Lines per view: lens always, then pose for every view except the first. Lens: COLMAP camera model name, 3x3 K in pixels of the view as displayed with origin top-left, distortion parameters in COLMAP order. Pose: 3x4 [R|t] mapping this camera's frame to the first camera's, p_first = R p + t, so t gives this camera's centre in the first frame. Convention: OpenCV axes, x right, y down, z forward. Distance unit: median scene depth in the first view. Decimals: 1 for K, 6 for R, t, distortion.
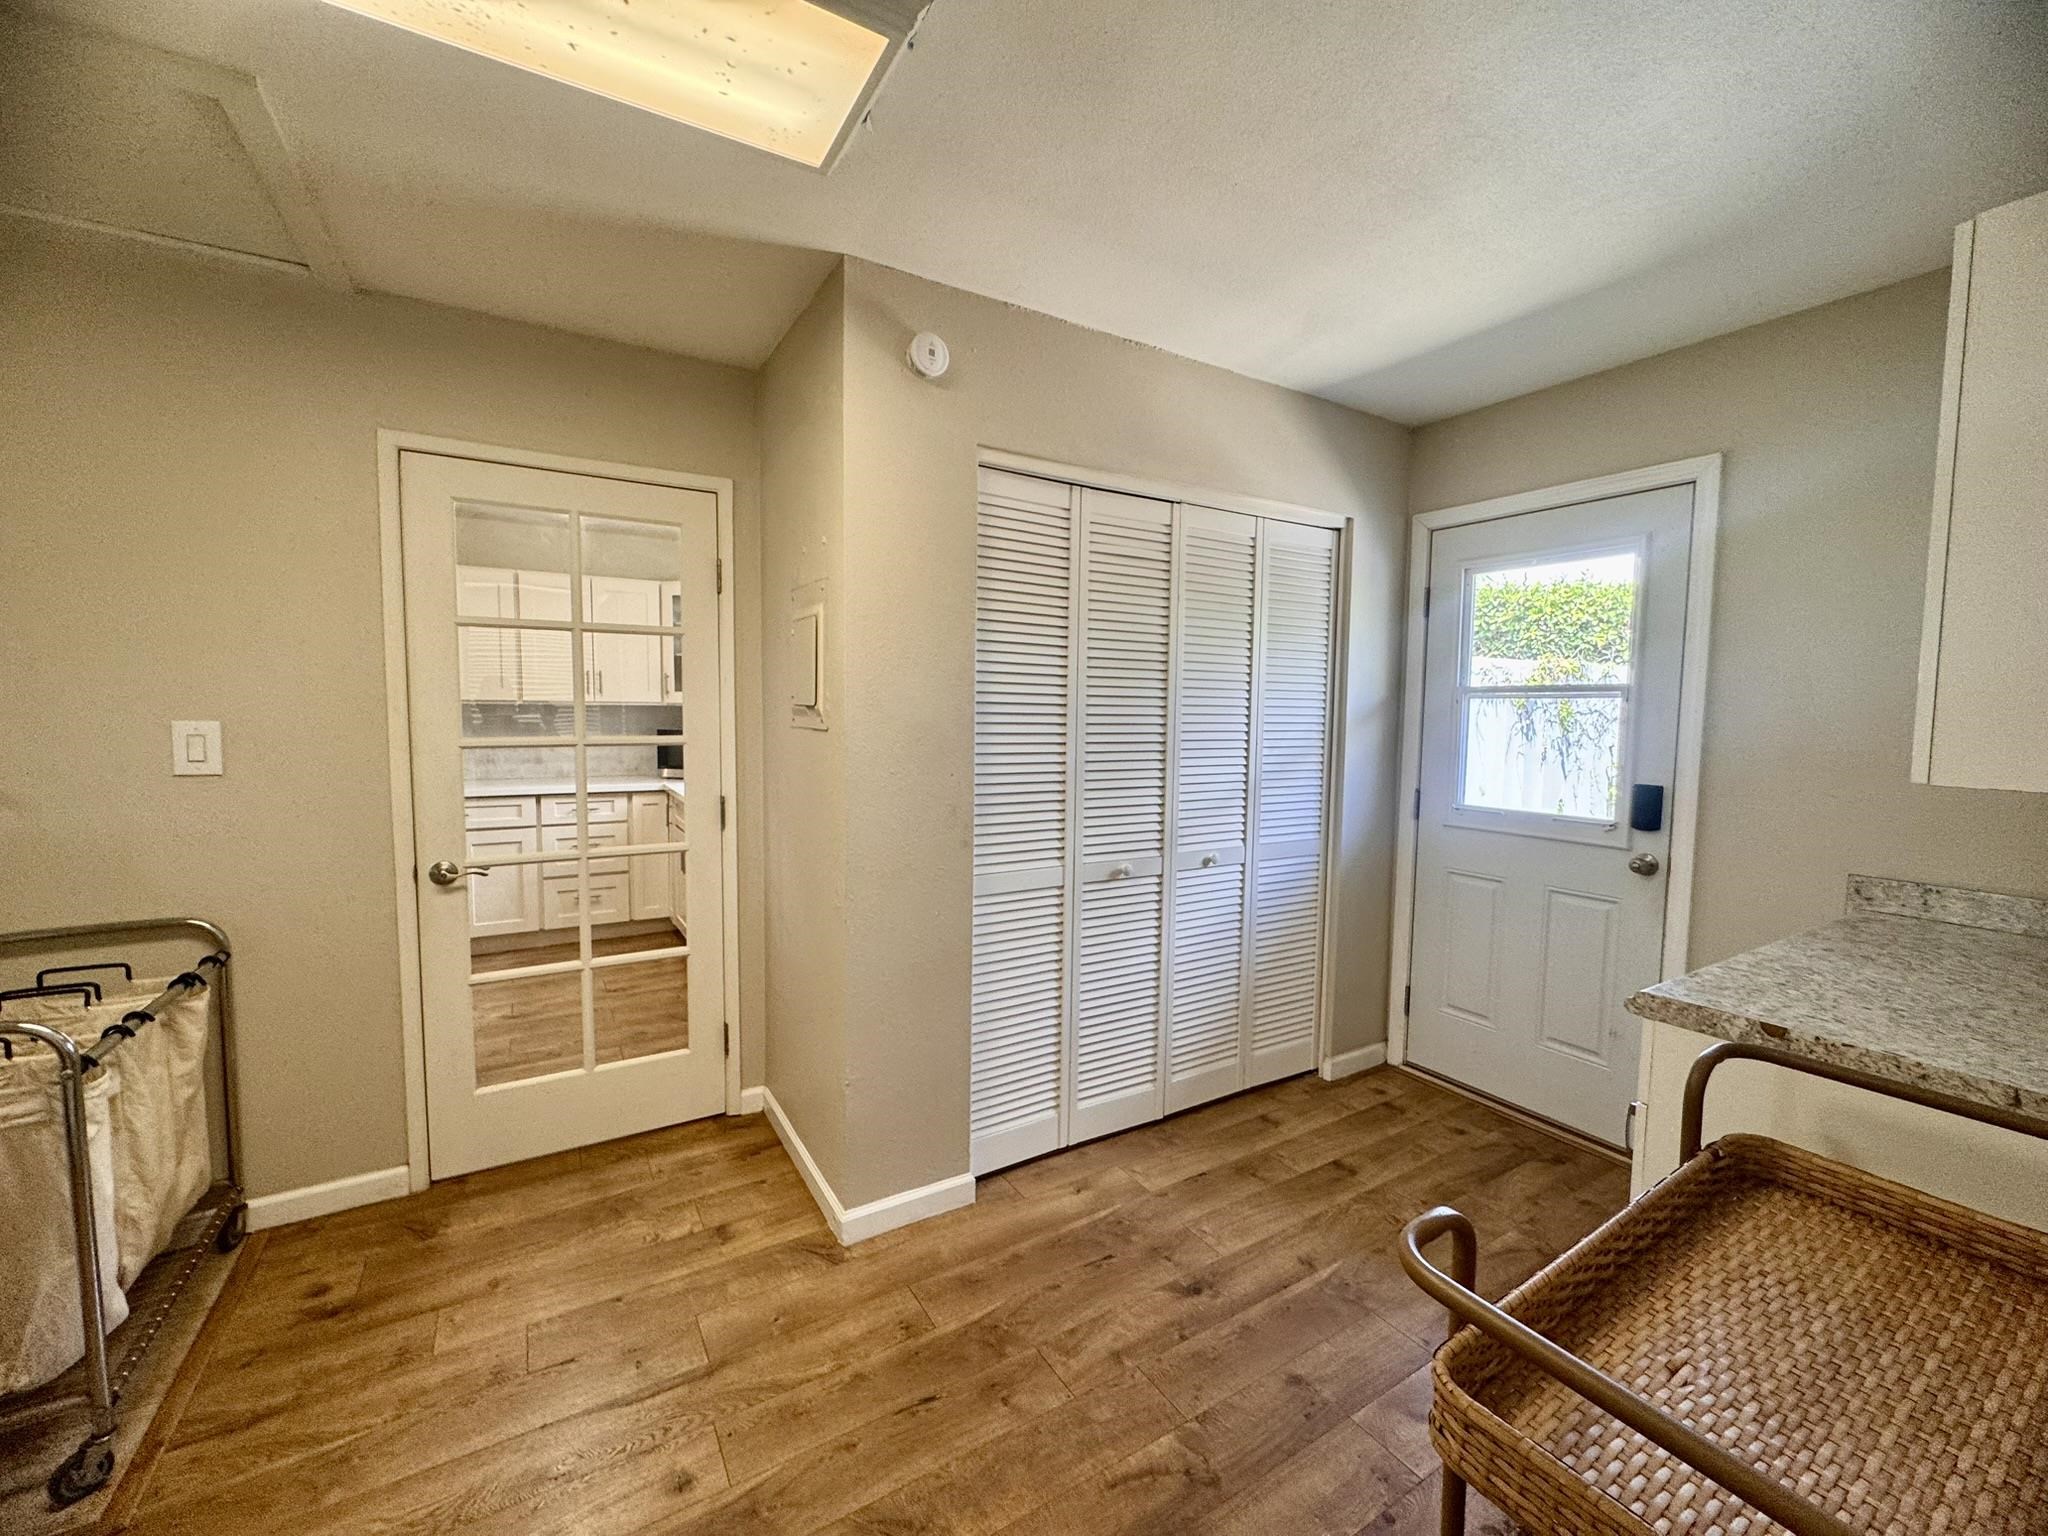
lens RADIAL K [[822.4, 0, 1024.0], [0, 822.4, 768.0], [0, 0, 1]] dist [-0.003725, -0.000205]
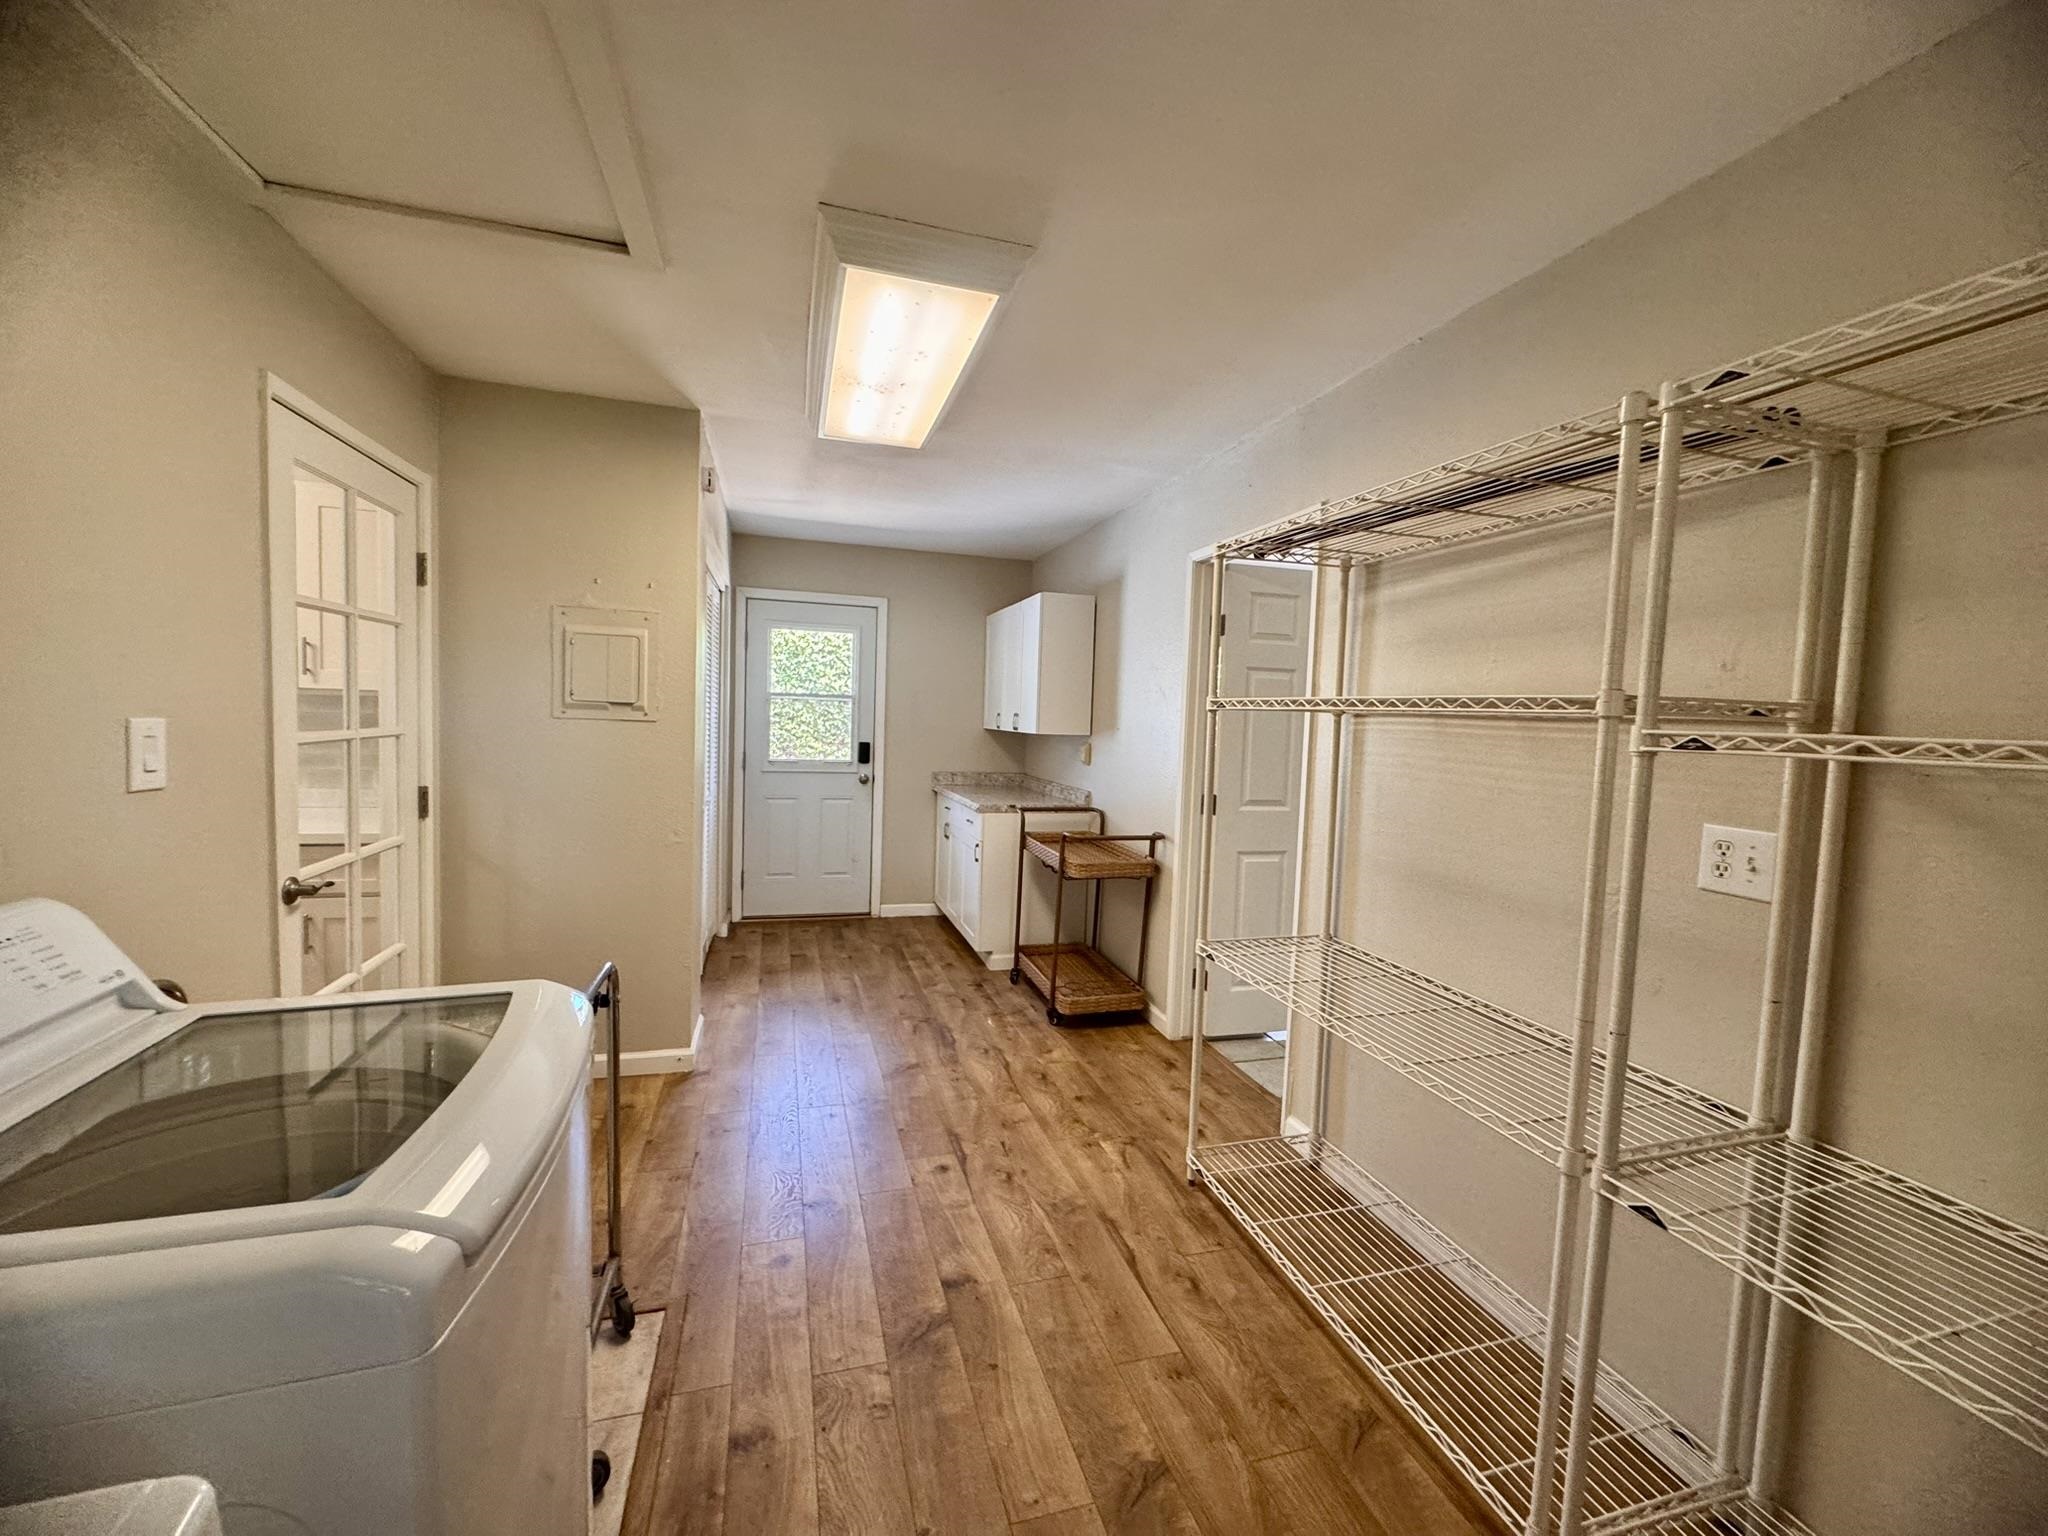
lens RADIAL K [[822.4, 0, 1024.0], [0, 822.4, 768.0], [0, 0, 1]] dist [-0.003725, -0.000205]
pose [[0.256253, -0.064185, 0.964476, -1.261228], [0.036616, 0.997721, 0.056669, -0.019971], [-0.965916, 0.020794, 0.258020, 0.025685]]
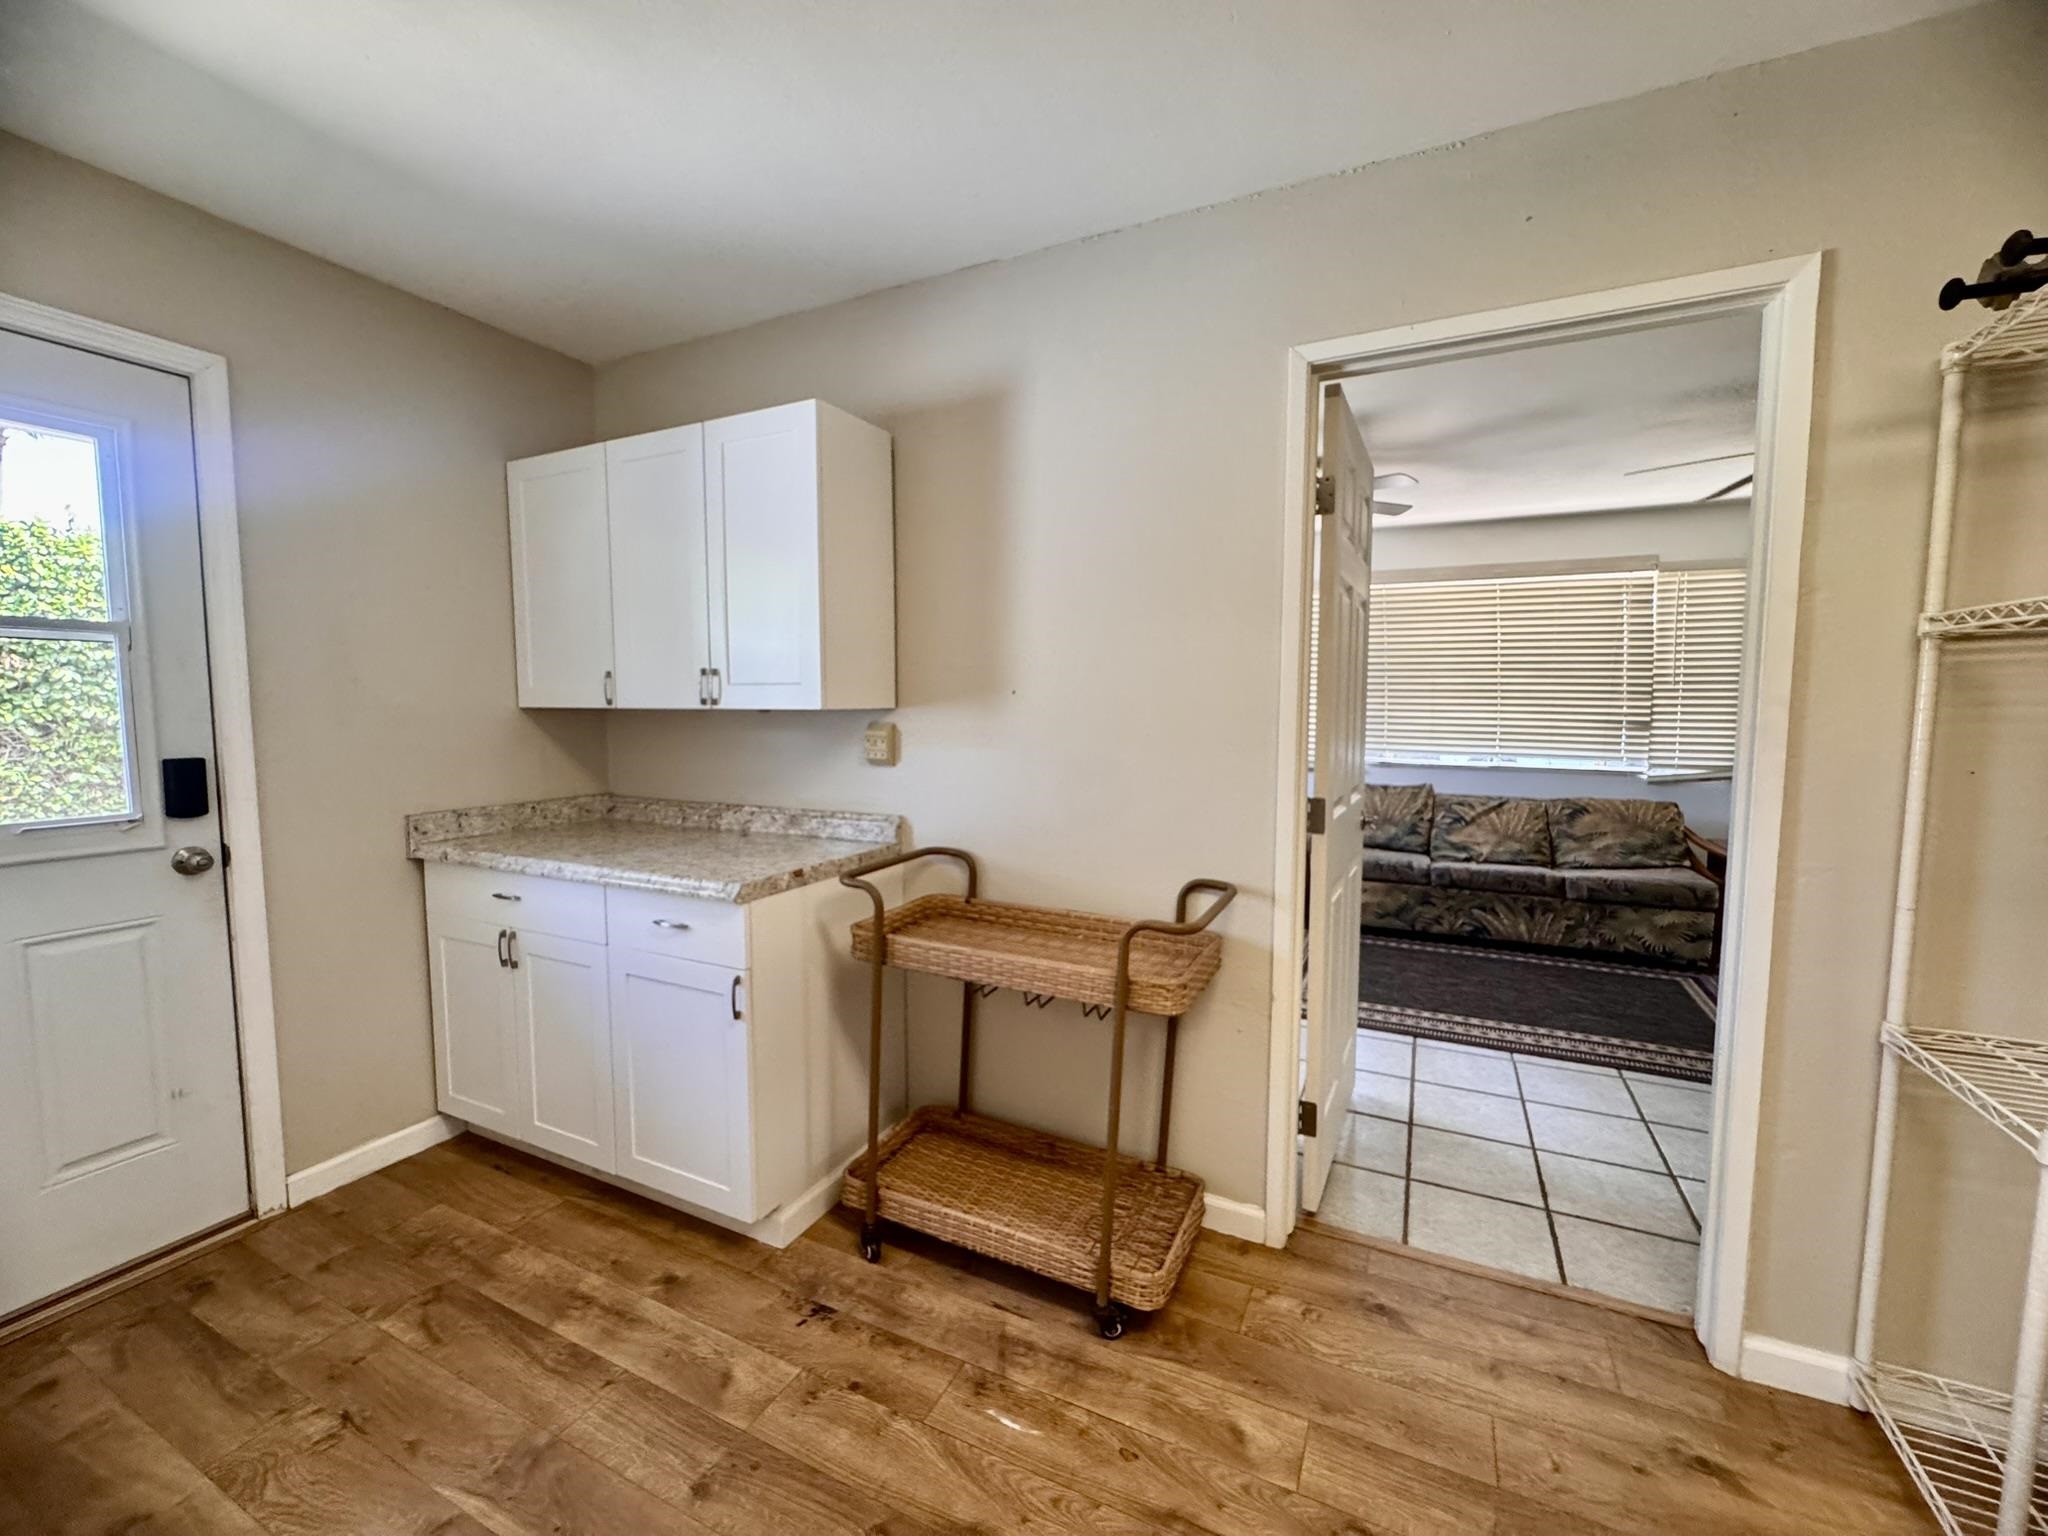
lens RADIAL K [[822.4, 0, 1024.0], [0, 822.4, 768.0], [0, 0, 1]] dist [-0.003725, -0.000205]
pose [[-0.539071, -0.079407, 0.838508, -0.317494], [0.051009, 0.990640, 0.126608, -0.027970], [-0.840714, 0.111022, -0.529976, 0.751096]]
